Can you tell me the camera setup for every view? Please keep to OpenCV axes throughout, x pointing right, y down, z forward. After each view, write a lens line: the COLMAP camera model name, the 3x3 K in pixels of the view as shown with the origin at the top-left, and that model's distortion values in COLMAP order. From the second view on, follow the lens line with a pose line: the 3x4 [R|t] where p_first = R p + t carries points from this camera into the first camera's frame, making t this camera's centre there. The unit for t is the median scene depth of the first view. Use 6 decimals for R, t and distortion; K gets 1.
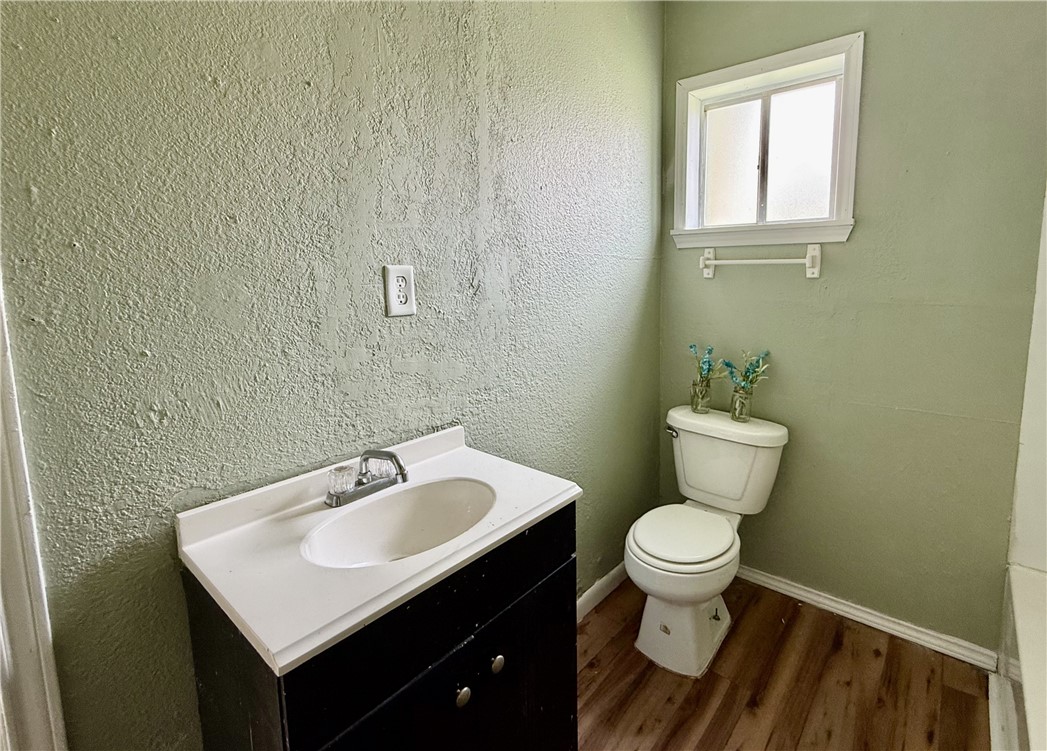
lens RADIAL K [[458.6, 0, 524.2], [0, 458.6, 327.1], [0, 0, 1]] dist [-0.000690, 0.000366]
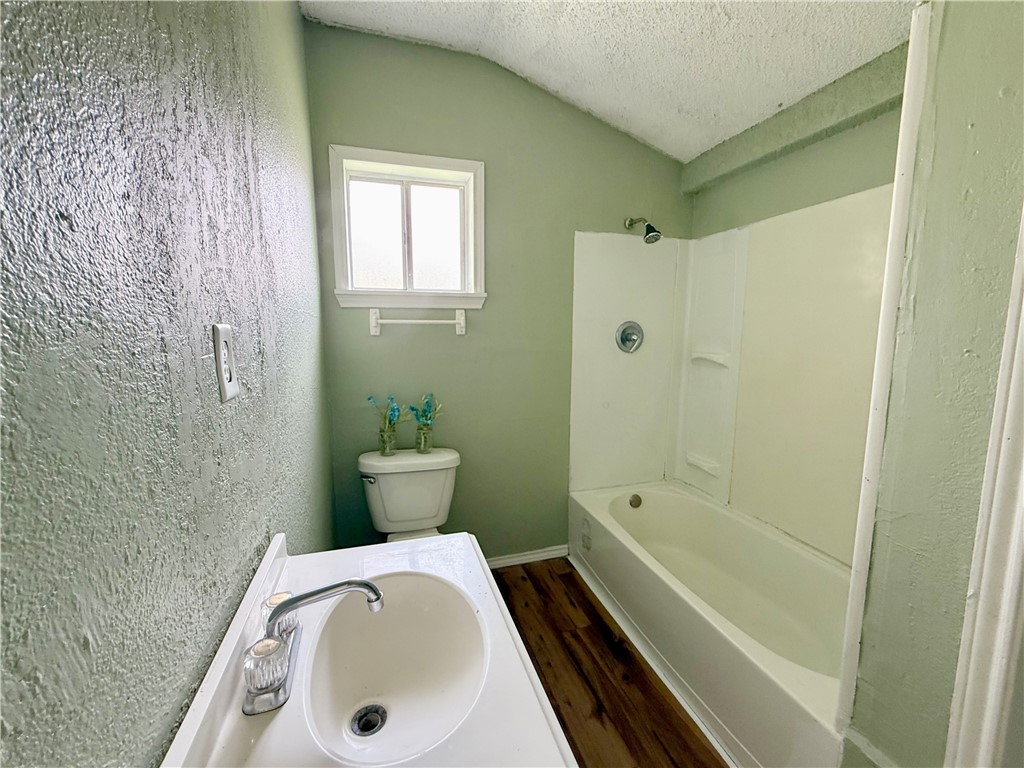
lens RADIAL K [[412.9, 0, 523.7], [0, 412.9, 383.2], [0, 0, 1]] dist [-0.001096, 0.000054]
pose [[0.576314, -0.103747, 0.810616, -0.247367], [0.092887, 0.993797, 0.061153, -0.022085], [-0.811932, 0.040053, 0.582376, 0.144788]]
